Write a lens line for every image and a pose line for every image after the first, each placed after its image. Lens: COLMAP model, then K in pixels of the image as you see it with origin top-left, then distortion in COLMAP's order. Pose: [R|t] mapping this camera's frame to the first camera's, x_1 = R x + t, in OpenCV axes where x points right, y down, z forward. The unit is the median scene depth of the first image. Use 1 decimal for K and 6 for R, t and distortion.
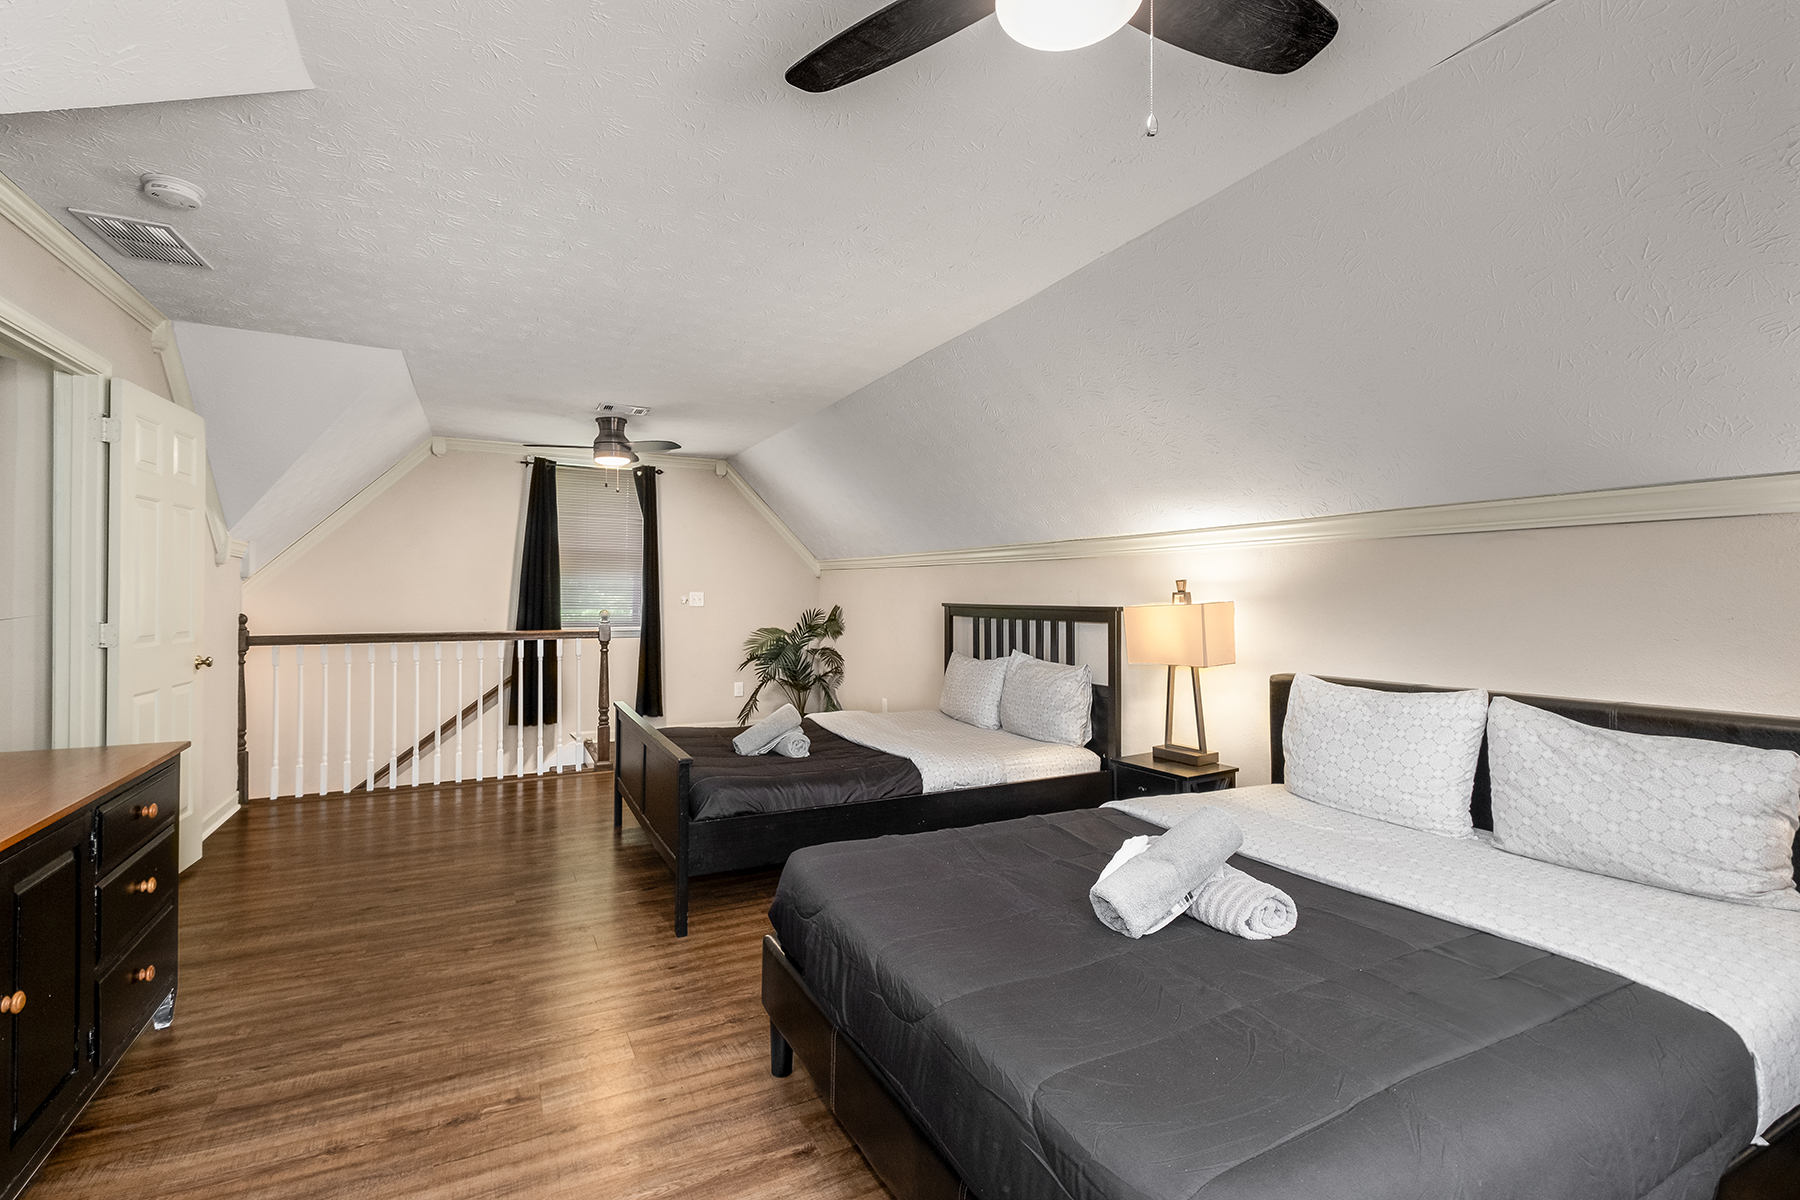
lens RADIAL K [[804.0, 0, 904.1], [0, 804.0, 590.5], [0, 0, 1]] dist [-0.001272, -0.000968]
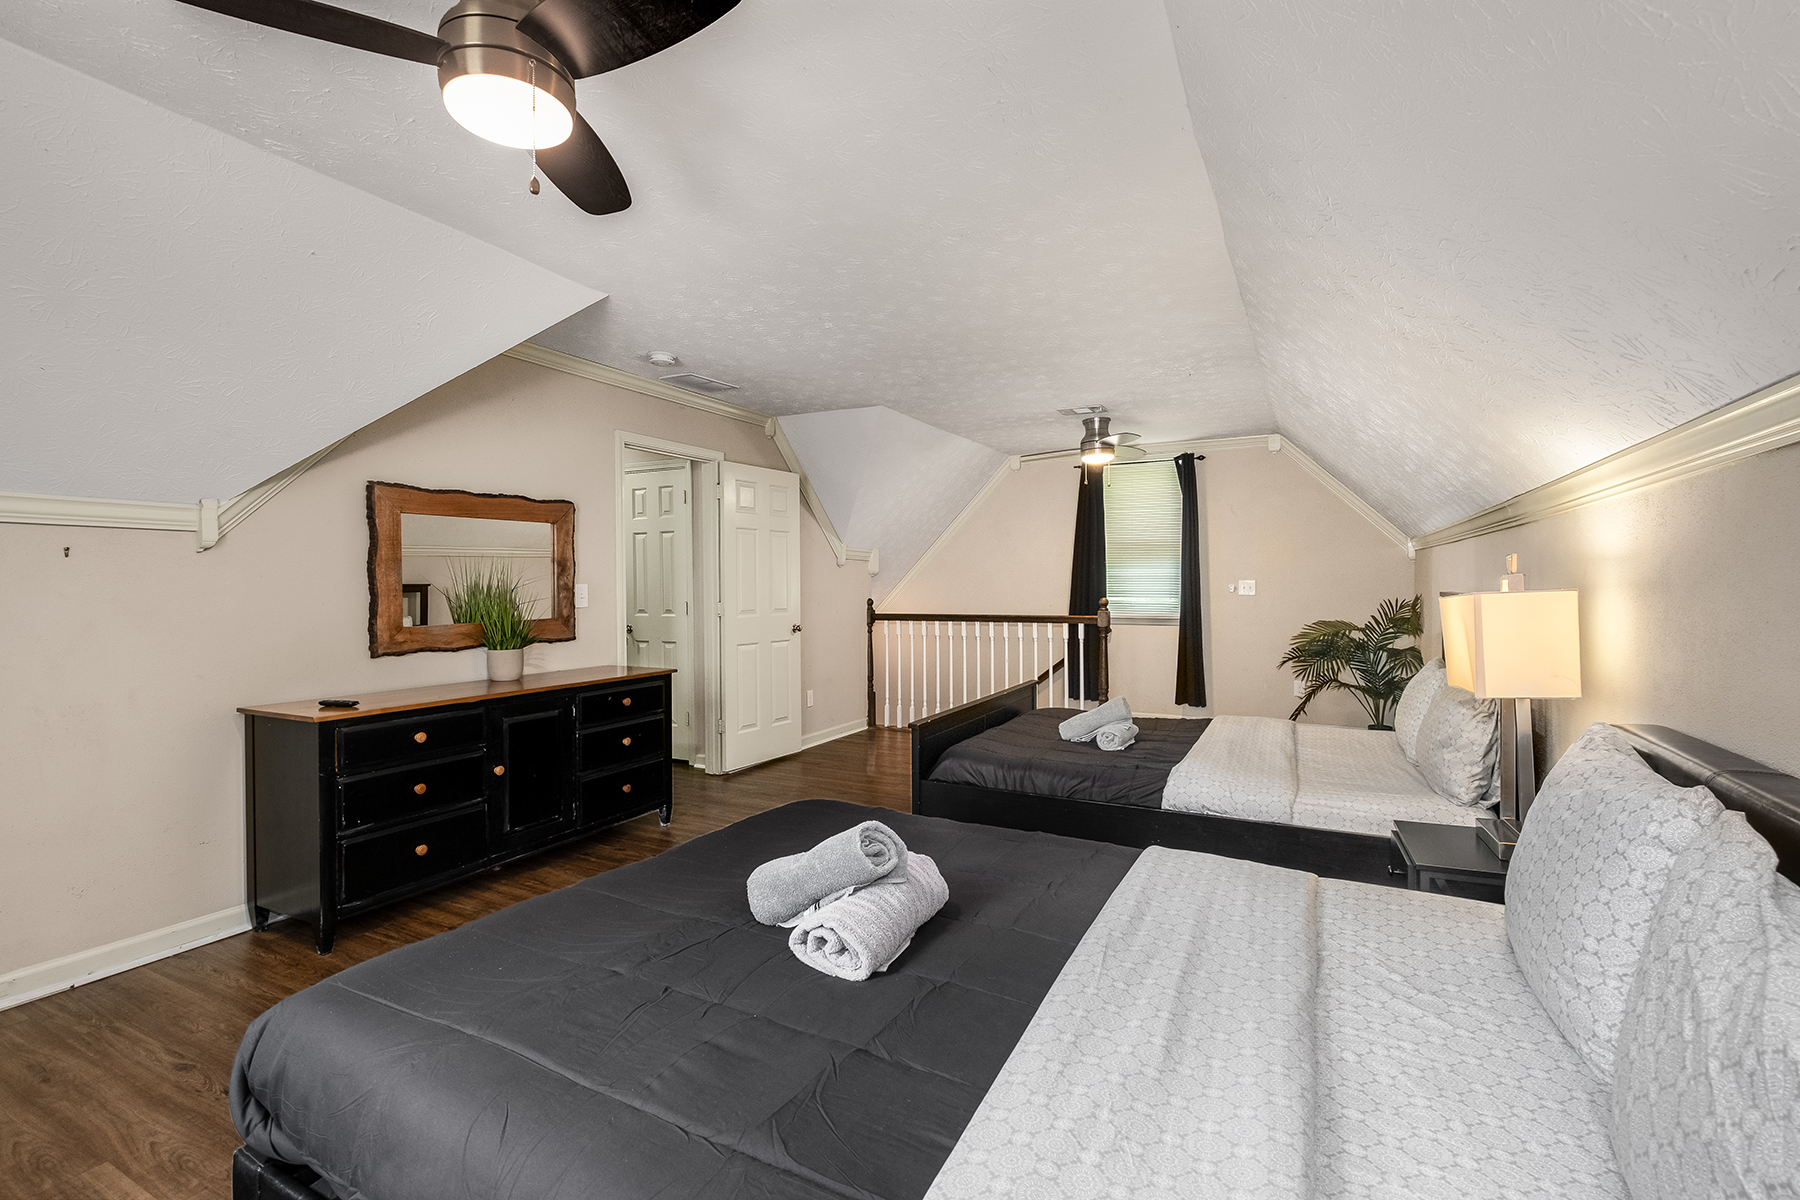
lens RADIAL K [[804.0, 0, 904.1], [0, 804.0, 590.5], [0, 0, 1]] dist [-0.001272, -0.000968]
pose [[0.577107, 0.000094, -0.816669, 0.409253], [0.010999, 0.999908, 0.007887, 0.003410], [0.816595, -0.013534, 0.577053, 0.192172]]
